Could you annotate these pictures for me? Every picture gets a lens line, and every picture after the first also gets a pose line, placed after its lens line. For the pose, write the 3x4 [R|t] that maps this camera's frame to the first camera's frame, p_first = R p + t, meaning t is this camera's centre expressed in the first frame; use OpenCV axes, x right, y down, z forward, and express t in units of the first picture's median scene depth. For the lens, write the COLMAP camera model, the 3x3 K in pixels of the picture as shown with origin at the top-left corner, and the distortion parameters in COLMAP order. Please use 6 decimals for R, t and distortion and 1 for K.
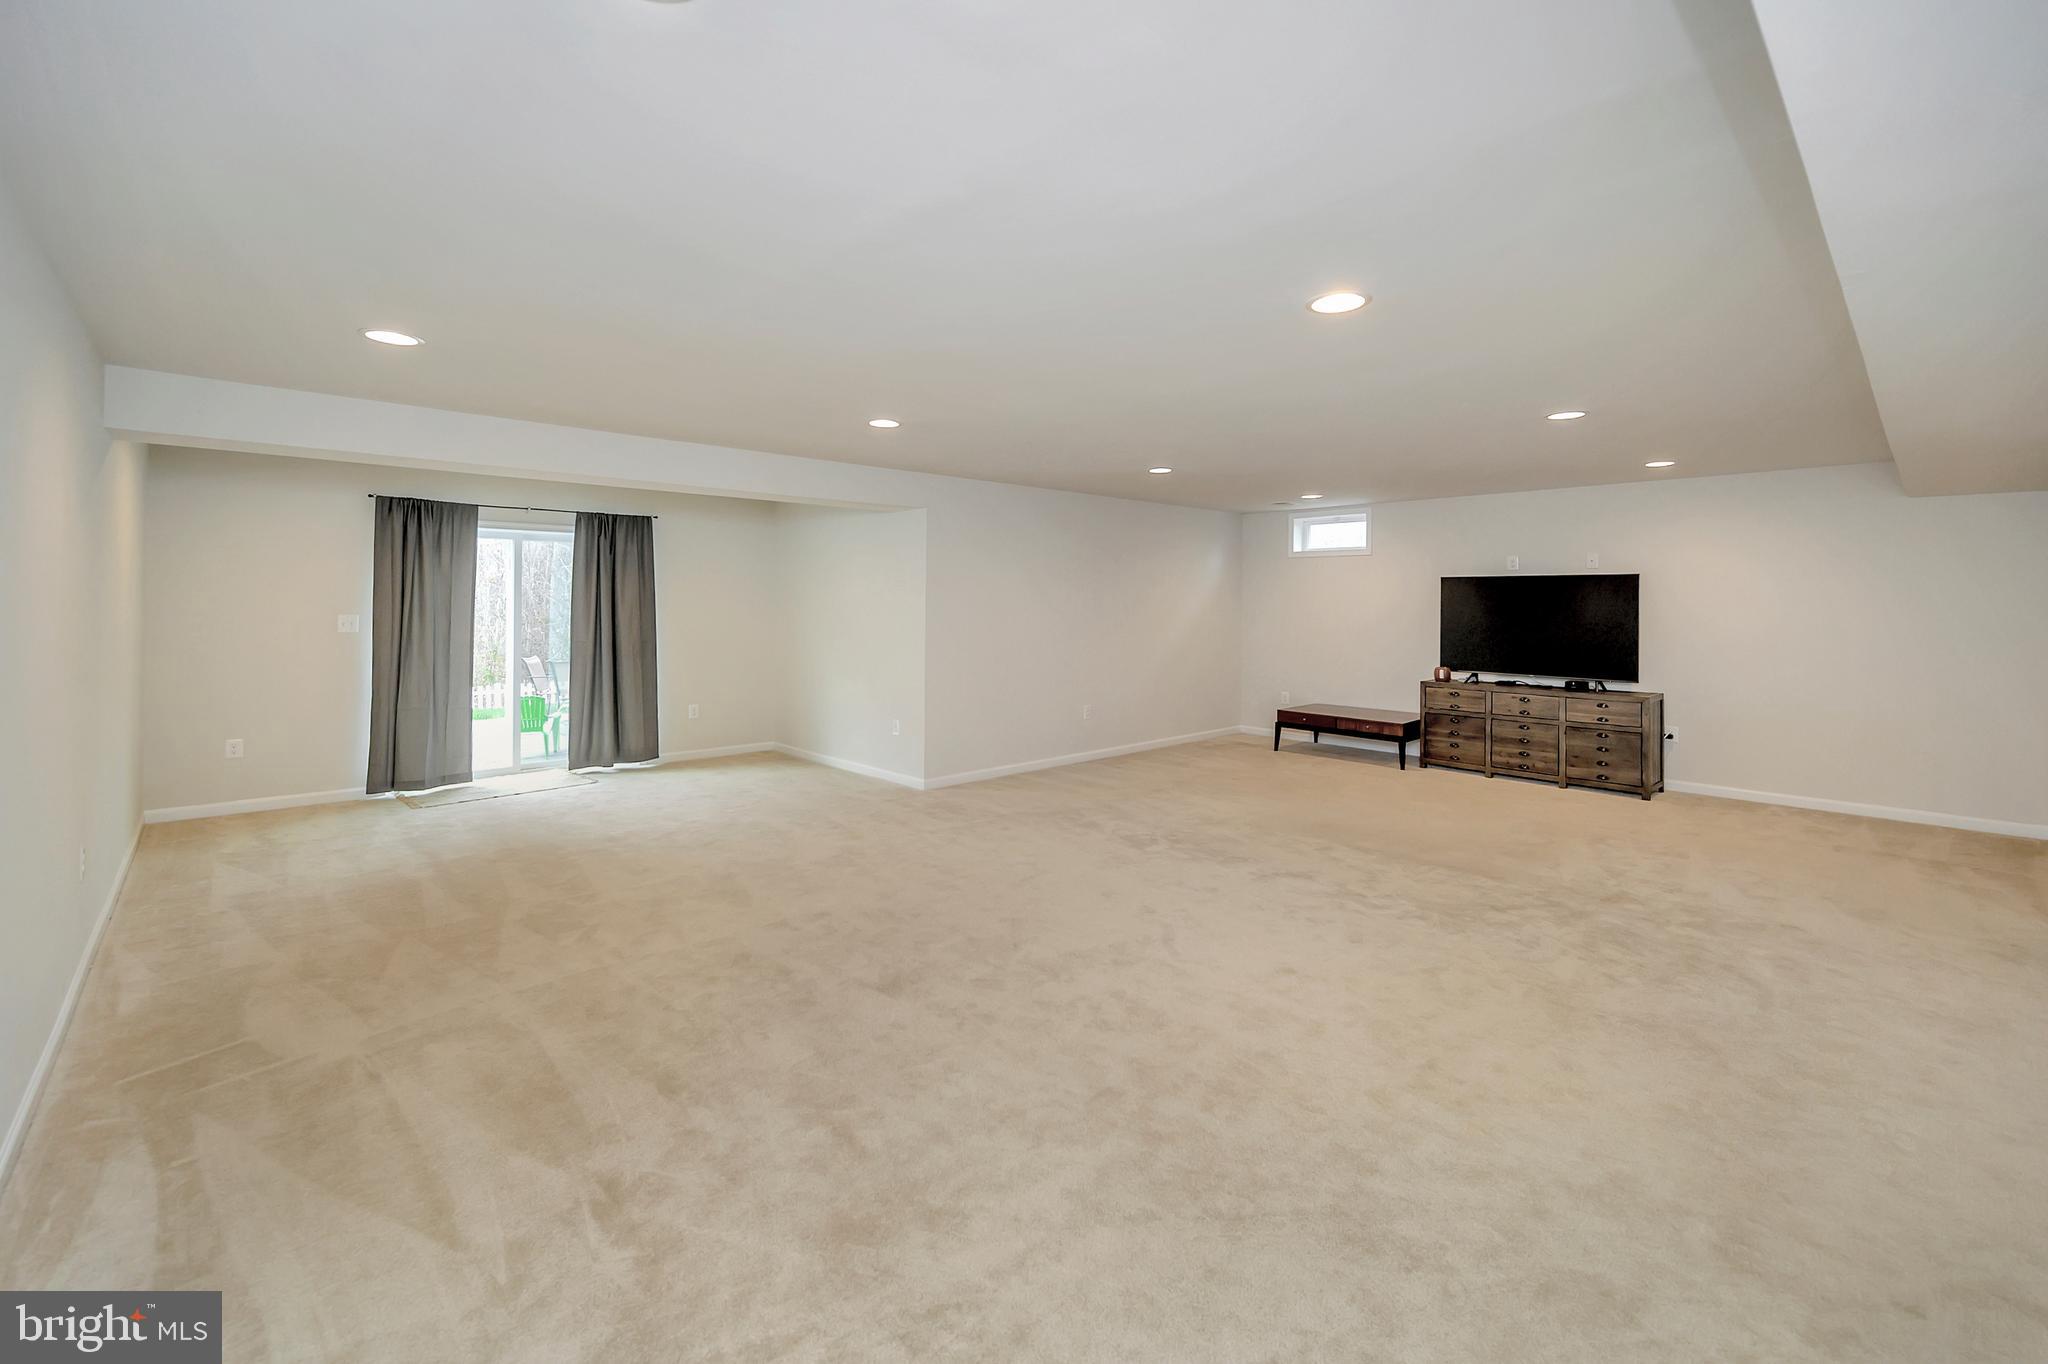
lens RADIAL K [[834.0, 0, 1025.9], [0, 834.0, 638.7], [0, 0, 1]] dist [0.000941, 0.000270]
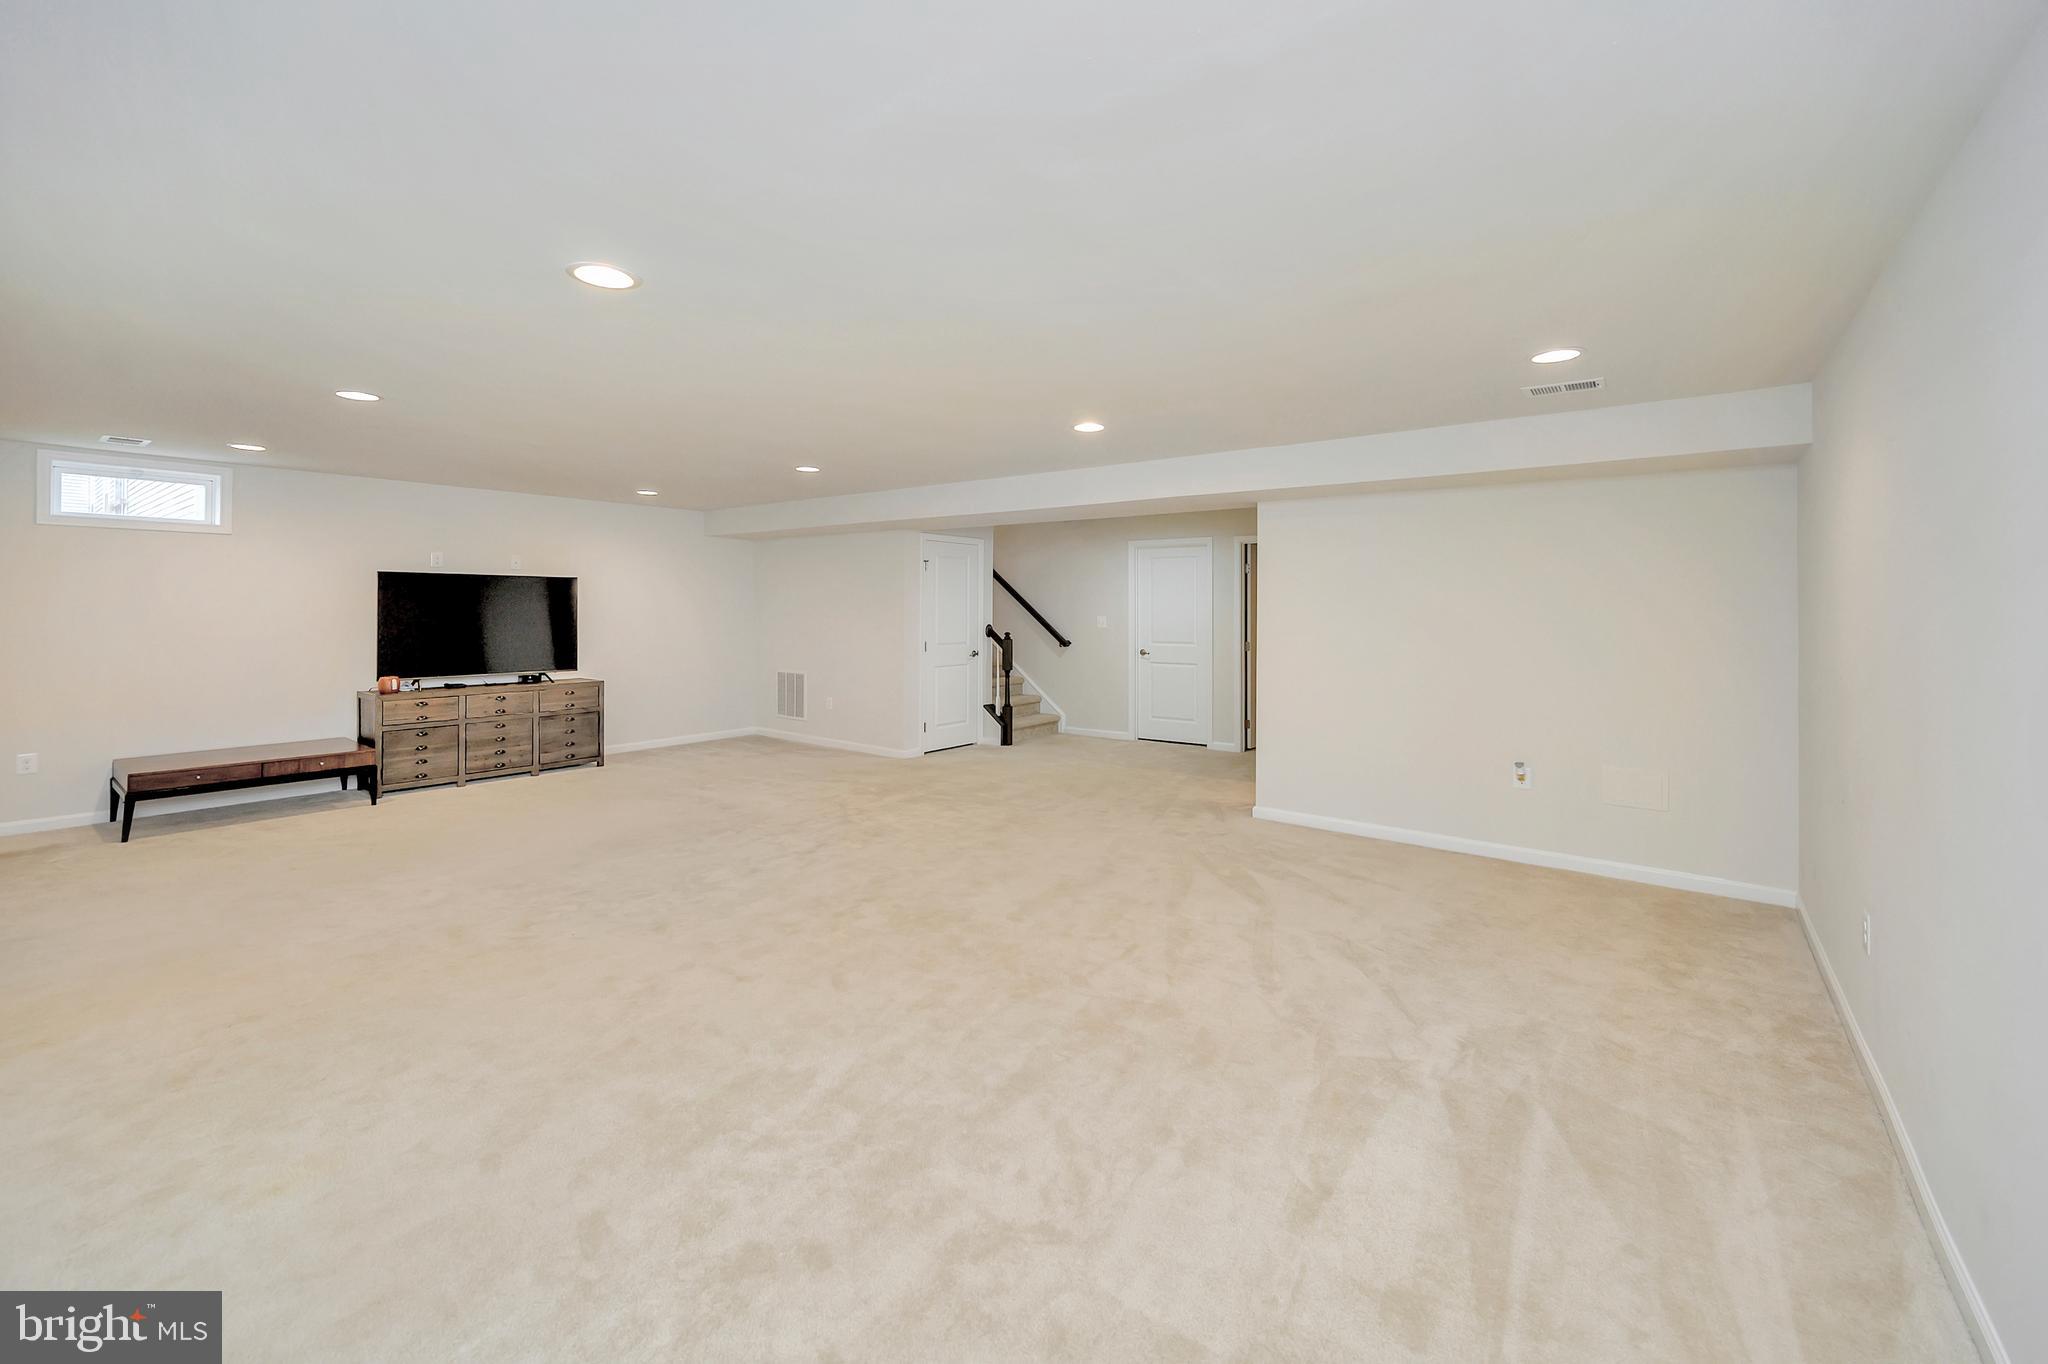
lens RADIAL K [[834.0, 0, 1025.9], [0, 834.0, 638.7], [0, 0, 1]] dist [0.000941, 0.000270]
pose [[-0.153013, -0.046413, 0.987134, -0.480798], [0.038289, 0.997868, 0.052853, -0.027009], [-0.987482, 0.045883, -0.150909, 0.517062]]
